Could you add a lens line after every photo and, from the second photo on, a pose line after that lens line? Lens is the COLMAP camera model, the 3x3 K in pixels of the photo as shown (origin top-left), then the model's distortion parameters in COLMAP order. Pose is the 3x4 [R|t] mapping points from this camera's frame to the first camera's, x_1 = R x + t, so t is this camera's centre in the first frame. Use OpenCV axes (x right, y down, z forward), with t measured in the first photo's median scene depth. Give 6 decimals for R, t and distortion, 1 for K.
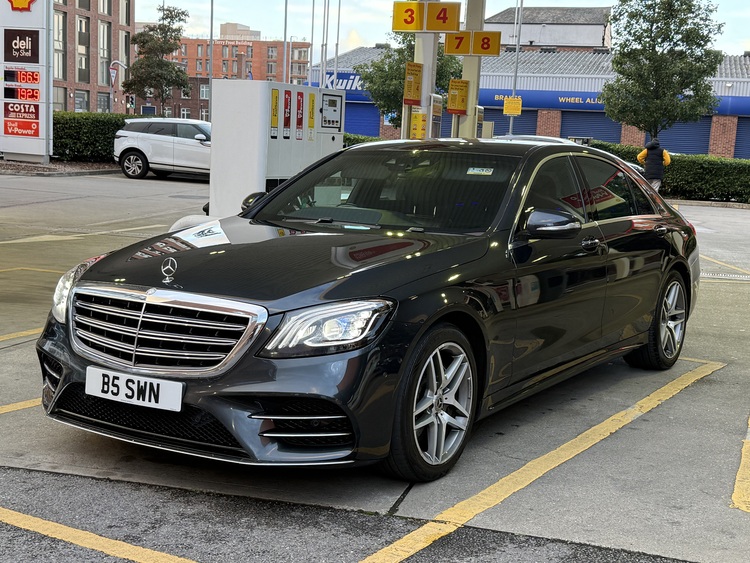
lens RADIAL K [[1054.1, 0, 375.0], [0, 1054.1, 281.5], [0, 0, 1]] dist [0.036360, -0.006329]
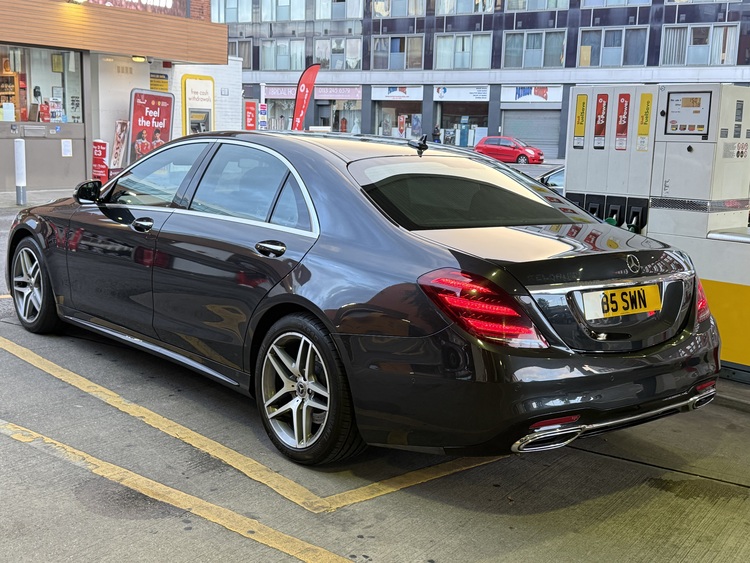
lens RADIAL K [[931.7, 0, 375.0], [0, 931.7, 281.5], [0, 0, 1]] dist [0.013142, 0.019481]
pose [[-0.290356, 0.088226, -0.952843, 1.388340], [-0.172489, 0.974605, 0.142803, -0.205171], [0.941244, 0.205819, -0.267765, 2.033110]]
